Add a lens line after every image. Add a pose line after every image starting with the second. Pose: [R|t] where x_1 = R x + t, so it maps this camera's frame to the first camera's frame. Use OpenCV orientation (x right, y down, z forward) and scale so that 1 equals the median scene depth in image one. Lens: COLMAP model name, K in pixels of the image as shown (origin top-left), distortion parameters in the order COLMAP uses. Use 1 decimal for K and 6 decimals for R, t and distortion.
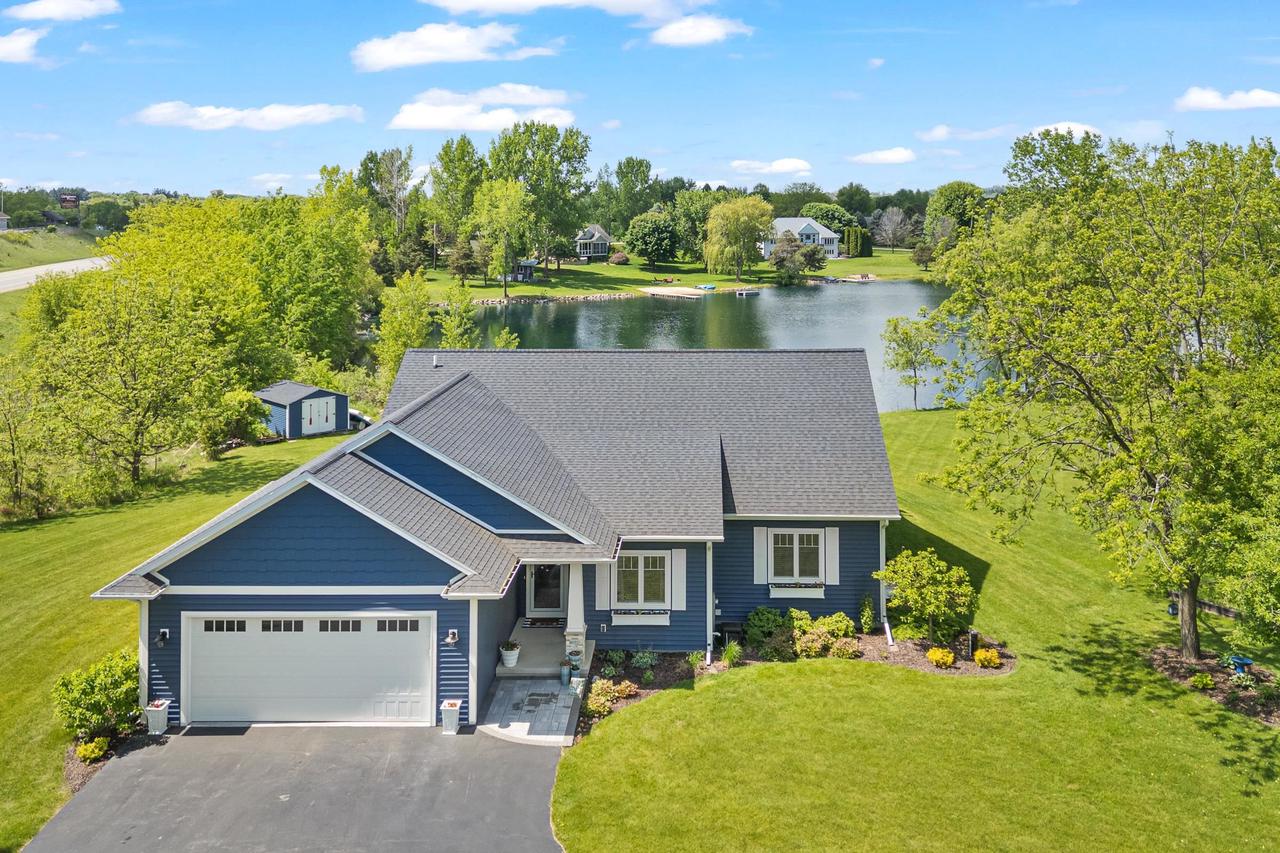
lens RADIAL K [[1068.5, 0, 677.2], [0, 1068.5, 220.4], [0, 0, 1]] dist [0.040758, -0.011379]
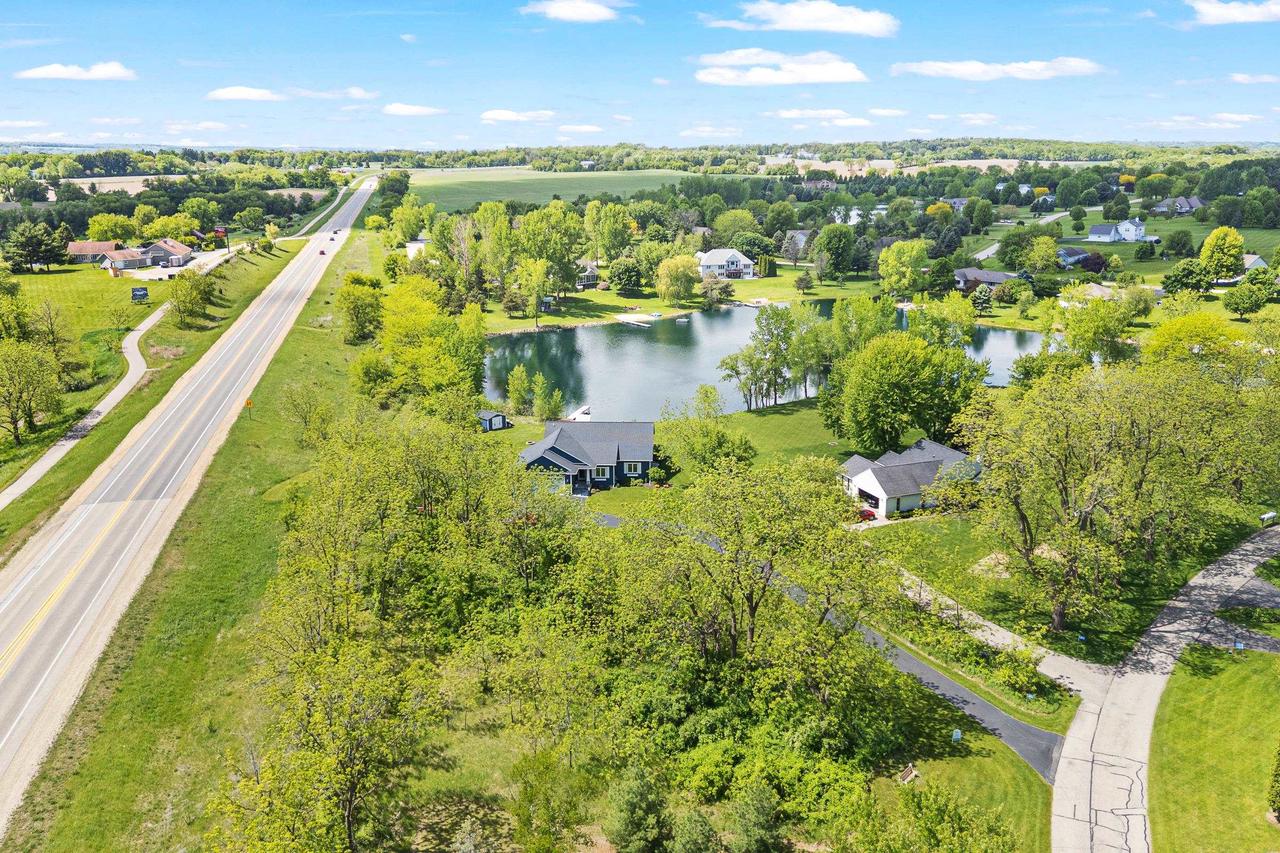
lens RADIAL K [[1046.9, 0, 655.1], [0, 1046.9, 422.8], [0, 0, 1]] dist [0.069599, -0.005876]
pose [[0.999921, 0.002911, -0.012193, 0.290888], [0.000287, 0.967102, 0.254387, -1.184568], [0.012532, -0.254371, 0.967026, -3.831604]]
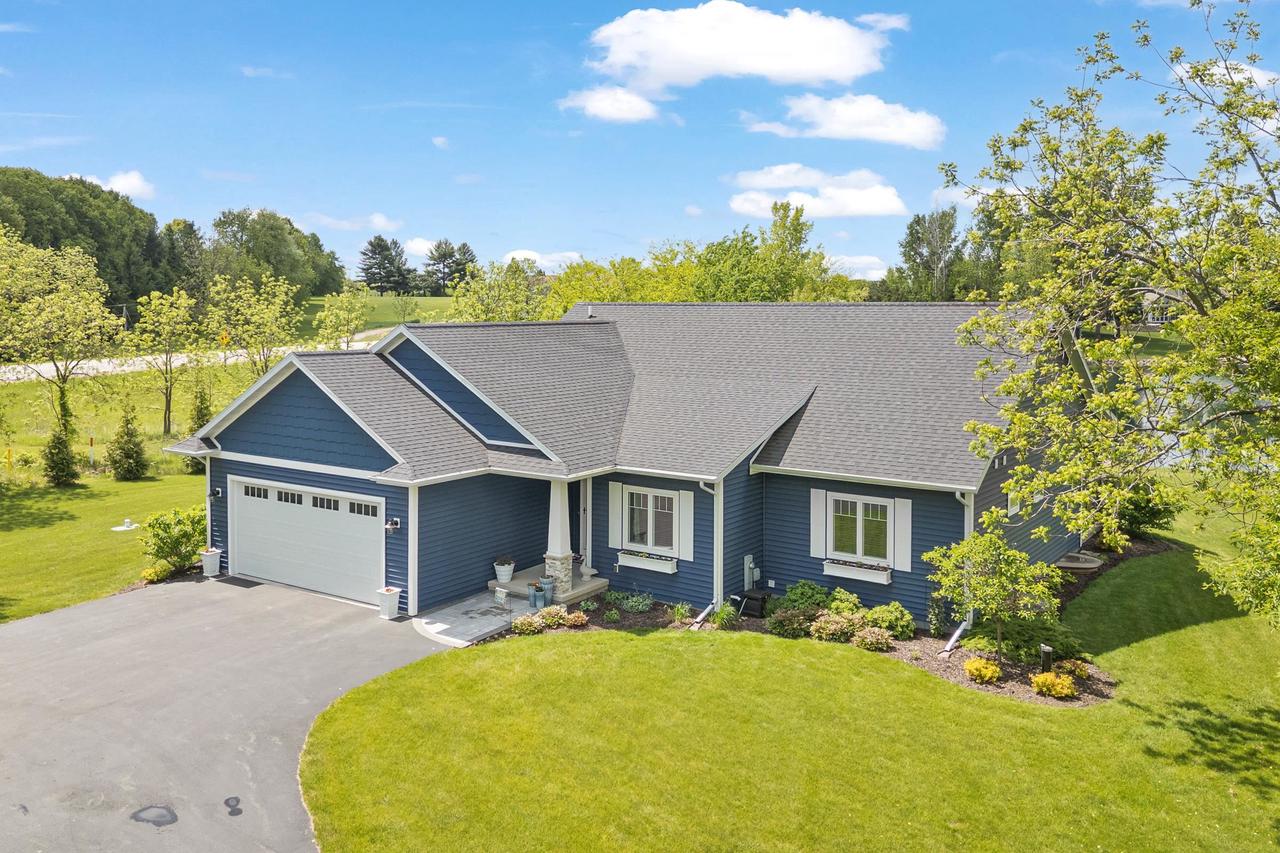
lens RADIAL K [[1046.9, 0, 655.1], [0, 1046.9, 422.8], [0, 0, 1]] dist [0.069599, -0.005876]
pose [[0.838531, 0.068180, -0.540571, 0.428462], [-0.011469, 0.994129, 0.107594, 0.163300], [0.544733, -0.084021, 0.834390, 0.294446]]
